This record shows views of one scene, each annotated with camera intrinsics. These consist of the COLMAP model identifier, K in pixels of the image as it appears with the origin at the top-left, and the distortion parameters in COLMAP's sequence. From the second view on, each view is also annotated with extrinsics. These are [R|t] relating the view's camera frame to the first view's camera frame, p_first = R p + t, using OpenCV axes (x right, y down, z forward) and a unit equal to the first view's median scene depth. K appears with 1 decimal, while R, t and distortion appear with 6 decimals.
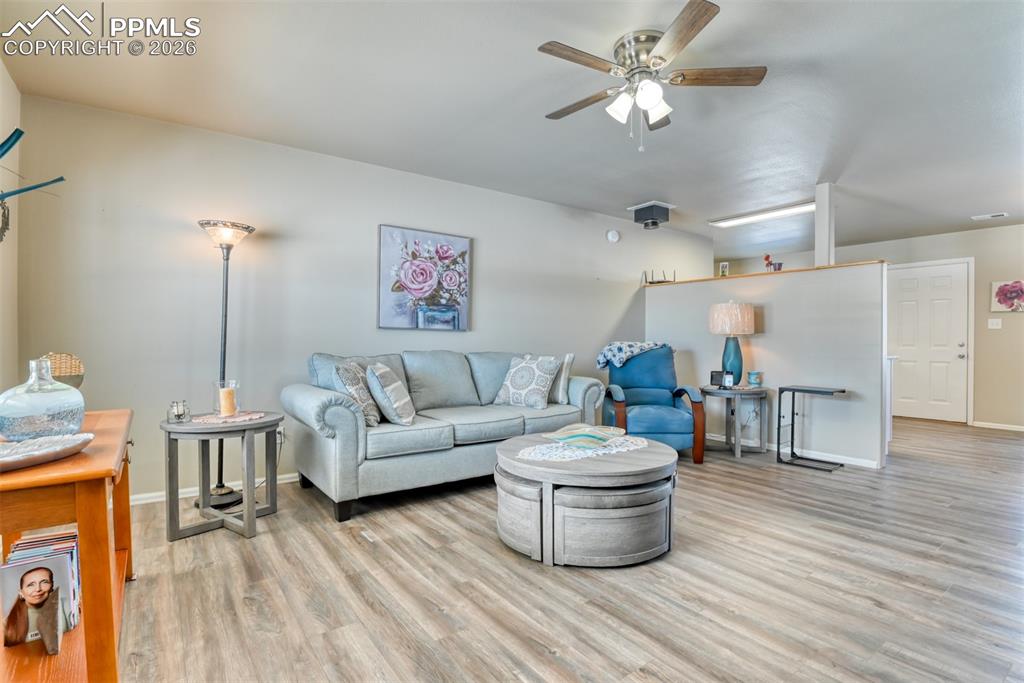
lens RADIAL K [[506.2, 0, 517.5], [0, 506.2, 341.2], [0, 0, 1]] dist [-0.025456, -0.002854]
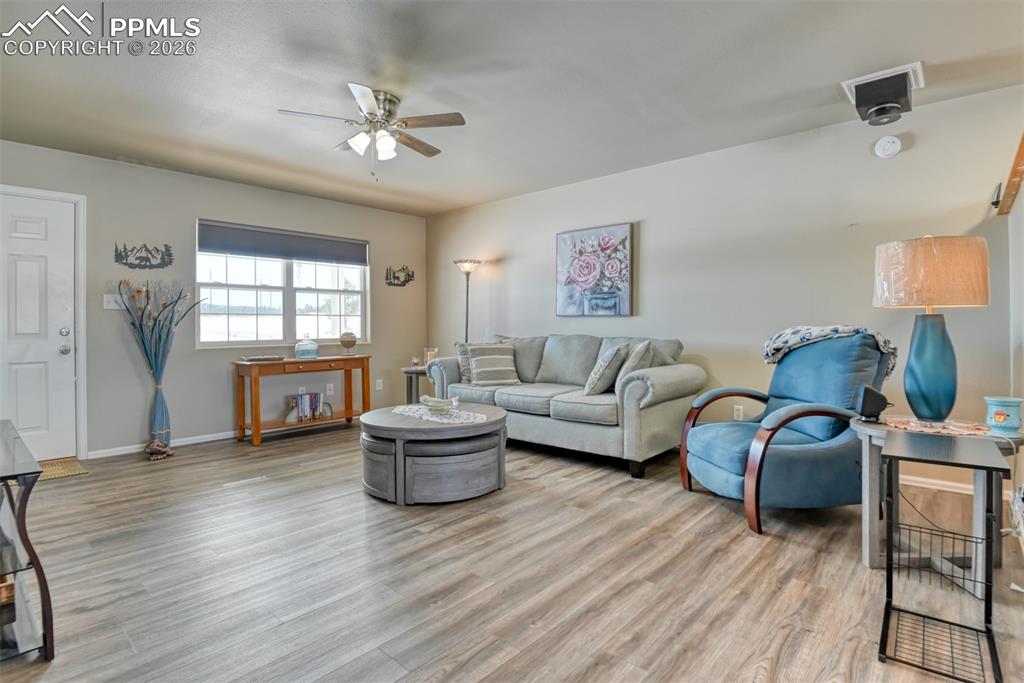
lens RADIAL K [[506.2, 0, 519.2], [0, 506.2, 328.1], [0, 0, 1]] dist [-0.025456, -0.002854]
pose [[0.213120, -0.000824, -0.977026, 0.862343], [-0.001886, 0.999997, -0.001255, 0.005341], [0.977024, 0.002110, 0.213118, 0.591904]]
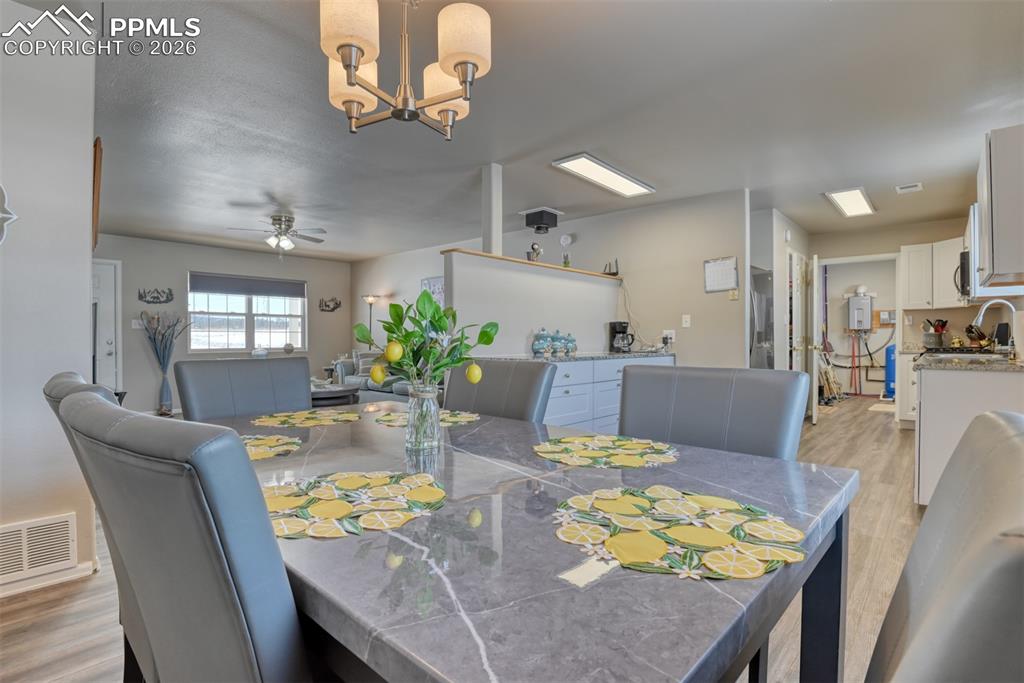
lens RADIAL K [[506.2, 0, 506.0], [0, 506.2, 345.0], [0, 0, 1]] dist [-0.025456, -0.002854]
pose [[0.204677, 0.004169, -0.978821, 1.554005], [-0.005335, 0.999981, 0.003144, 0.009915], [0.978815, 0.004579, 0.204695, 0.854090]]
